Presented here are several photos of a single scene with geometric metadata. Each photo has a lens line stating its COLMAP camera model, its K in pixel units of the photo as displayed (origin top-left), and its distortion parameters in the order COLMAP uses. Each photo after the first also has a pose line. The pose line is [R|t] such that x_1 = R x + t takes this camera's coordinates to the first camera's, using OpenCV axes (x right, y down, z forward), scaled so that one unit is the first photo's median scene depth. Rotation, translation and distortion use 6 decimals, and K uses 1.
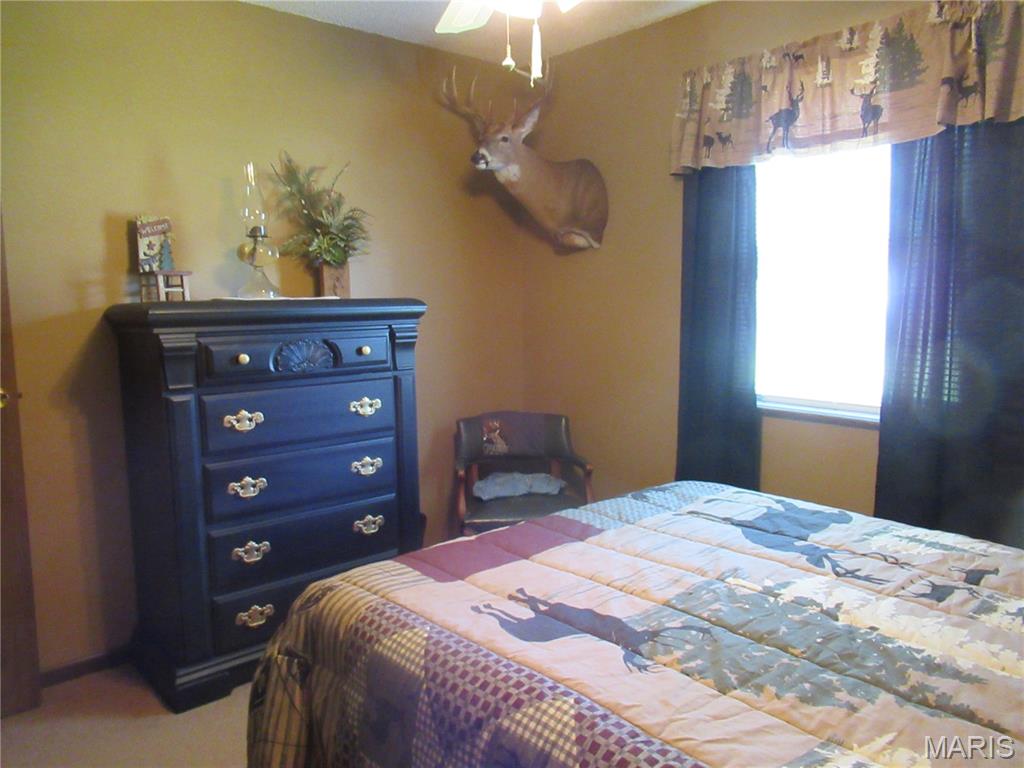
lens RADIAL K [[762.9, 0, 512.0], [0, 762.9, 385.1], [0, 0, 1]] dist [-0.003292, 0.001302]
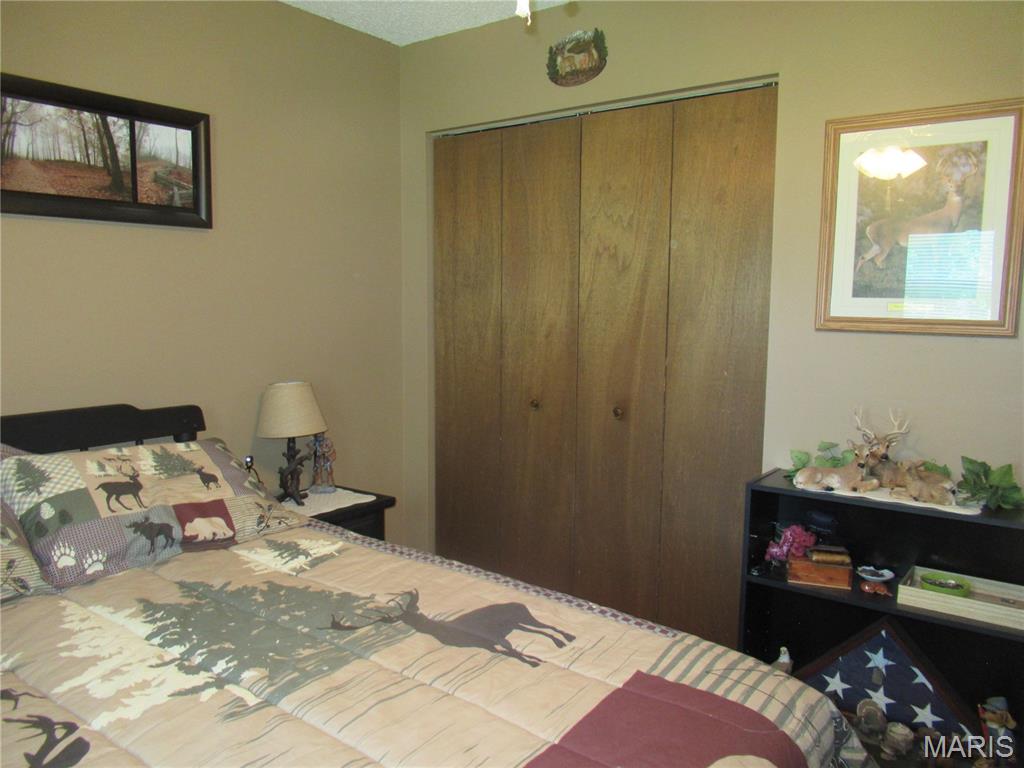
lens RADIAL K [[762.9, 0, 511.7], [0, 762.9, 382.9], [0, 0, 1]] dist [-0.003292, 0.001302]
pose [[-0.977474, 0.009544, -0.210841, 0.215753], [-0.037956, 0.974741, 0.220089, -0.215654], [0.207616, 0.223134, -0.952421, 1.796300]]
